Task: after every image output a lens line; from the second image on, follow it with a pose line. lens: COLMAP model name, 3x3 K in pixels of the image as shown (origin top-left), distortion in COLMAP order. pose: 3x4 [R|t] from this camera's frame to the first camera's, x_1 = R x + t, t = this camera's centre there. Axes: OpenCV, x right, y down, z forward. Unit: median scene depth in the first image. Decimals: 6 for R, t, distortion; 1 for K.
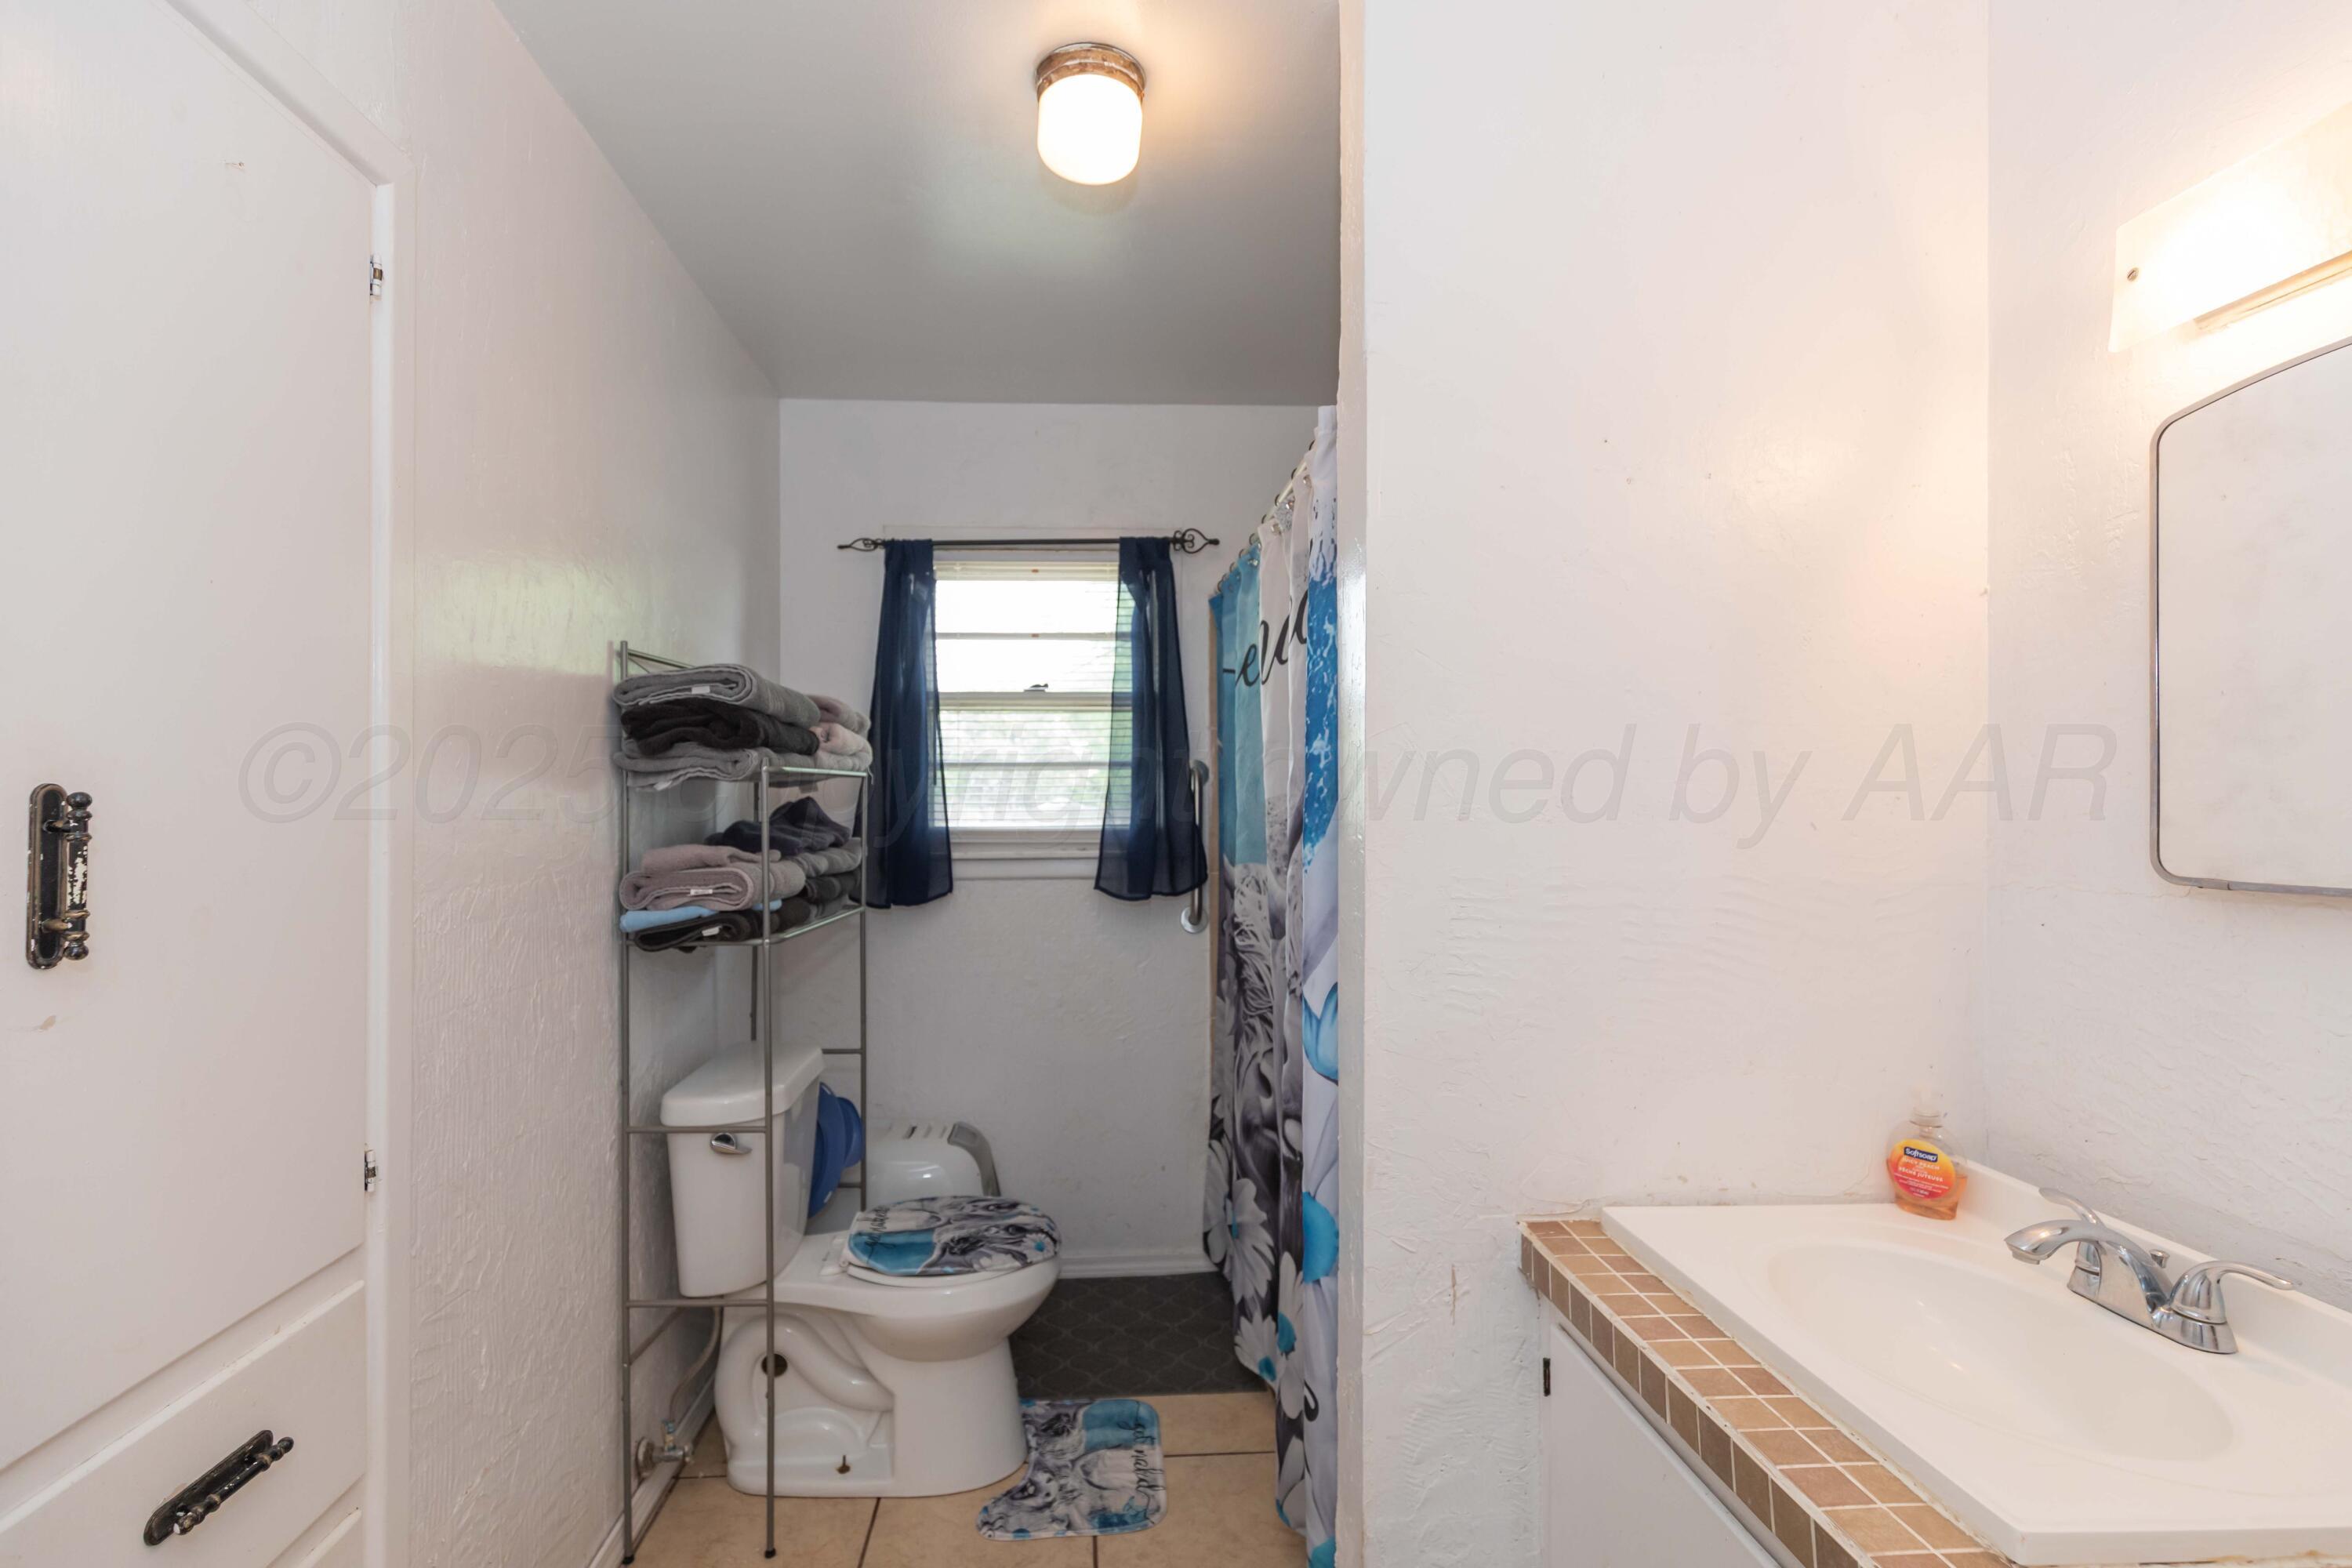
lens RADIAL K [[1067.2, 0, 1167.4], [0, 1067.2, 801.2], [0, 0, 1]] dist [0.016979, -0.005477]
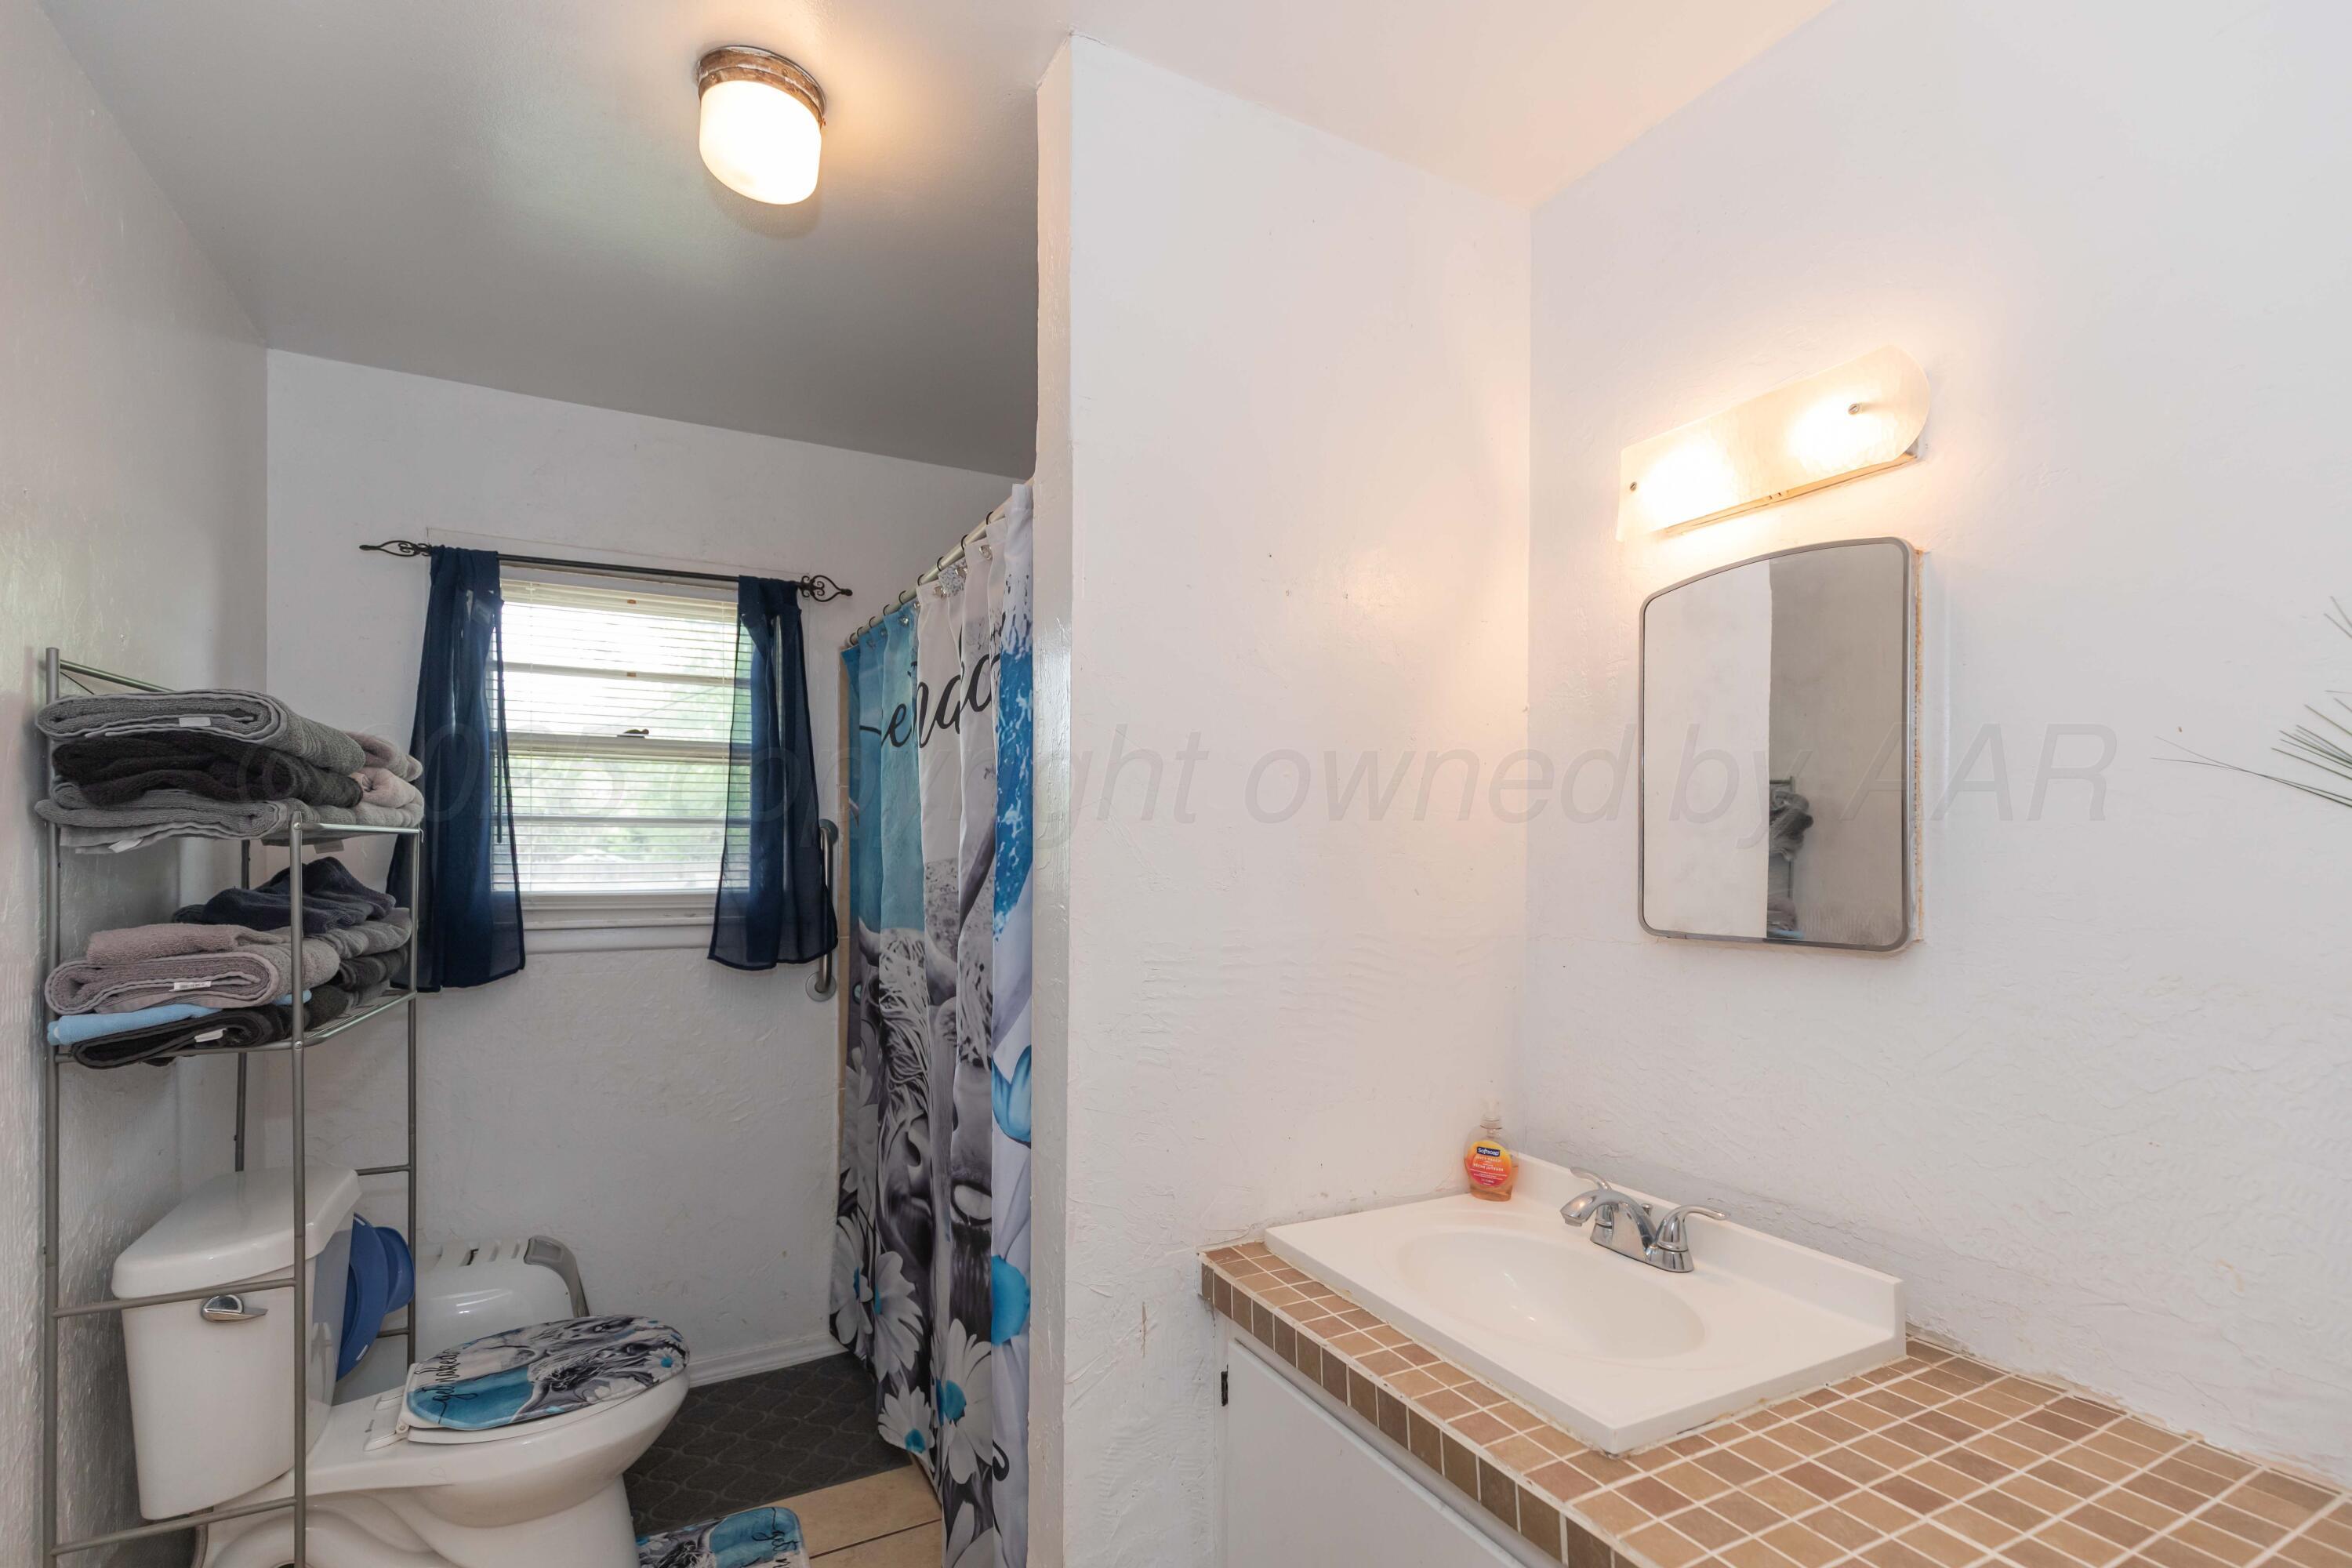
lens RADIAL K [[1064.5, 0, 1176.4], [0, 1064.5, 854.0], [0, 0, 1]] dist [0.019688, -0.004736]
pose [[0.911137, 0.006124, 0.412058, -0.103752], [-0.006925, 0.999976, 0.000451, -0.013313], [-0.412045, -0.003264, 0.911158, 0.005963]]
